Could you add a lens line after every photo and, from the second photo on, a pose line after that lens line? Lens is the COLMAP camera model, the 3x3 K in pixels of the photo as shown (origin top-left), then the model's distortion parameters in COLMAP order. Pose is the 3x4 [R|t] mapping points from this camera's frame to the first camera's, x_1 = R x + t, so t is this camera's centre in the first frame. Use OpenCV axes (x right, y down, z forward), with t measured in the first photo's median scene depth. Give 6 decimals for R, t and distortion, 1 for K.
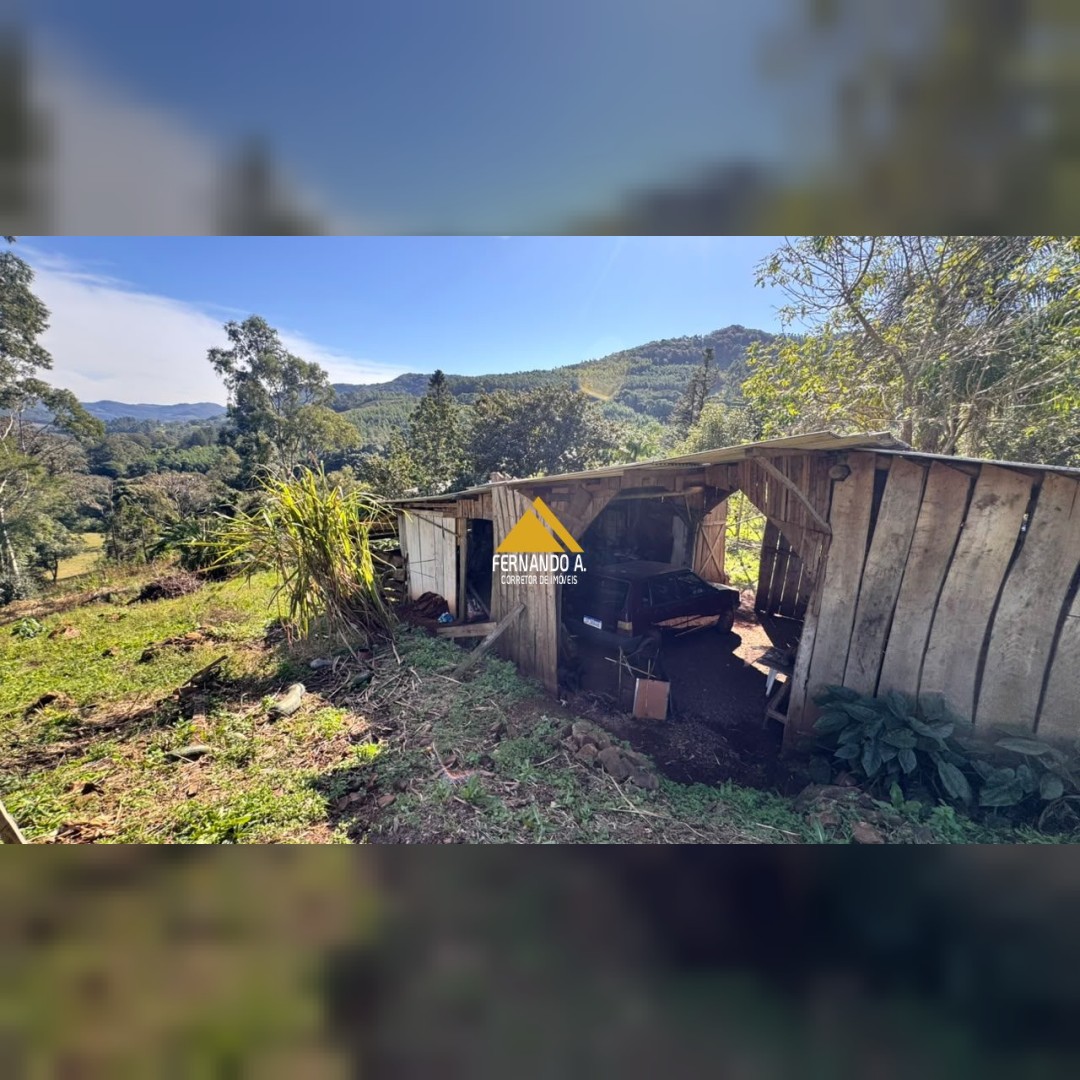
lens RADIAL K [[428.7, 0, 534.7], [0, 428.7, 540.6], [0, 0, 1]] dist [-0.004279, 0.000654]
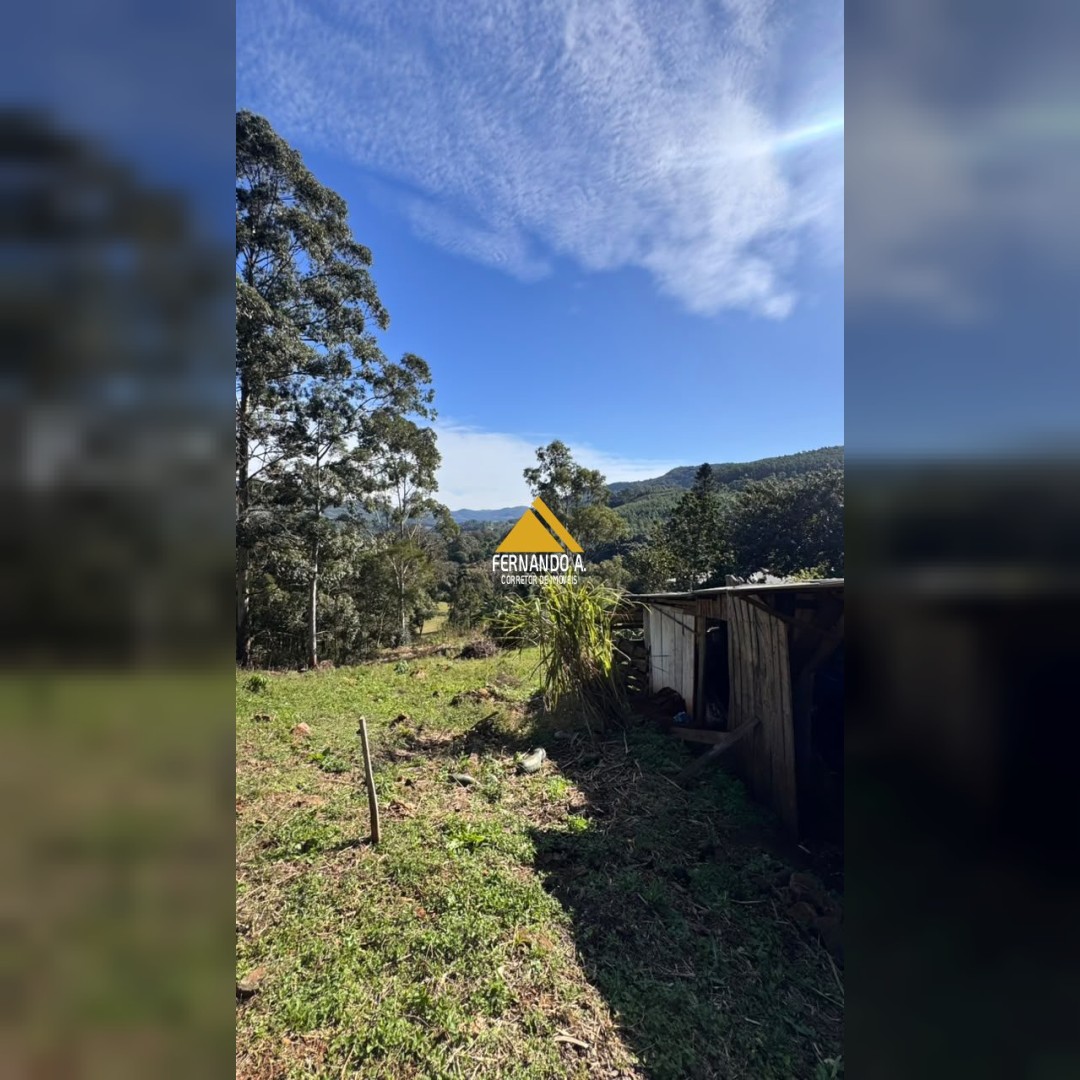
lens RADIAL K [[428.7, 0, 542.6], [0, 428.7, 542.8], [0, 0, 1]] dist [-0.004279, 0.000654]
pose [[0.834160, -0.015282, -0.551311, 0.081914], [-0.094111, 0.981011, -0.169588, -0.018441], [0.543434, 0.193348, 0.816882, -0.059998]]
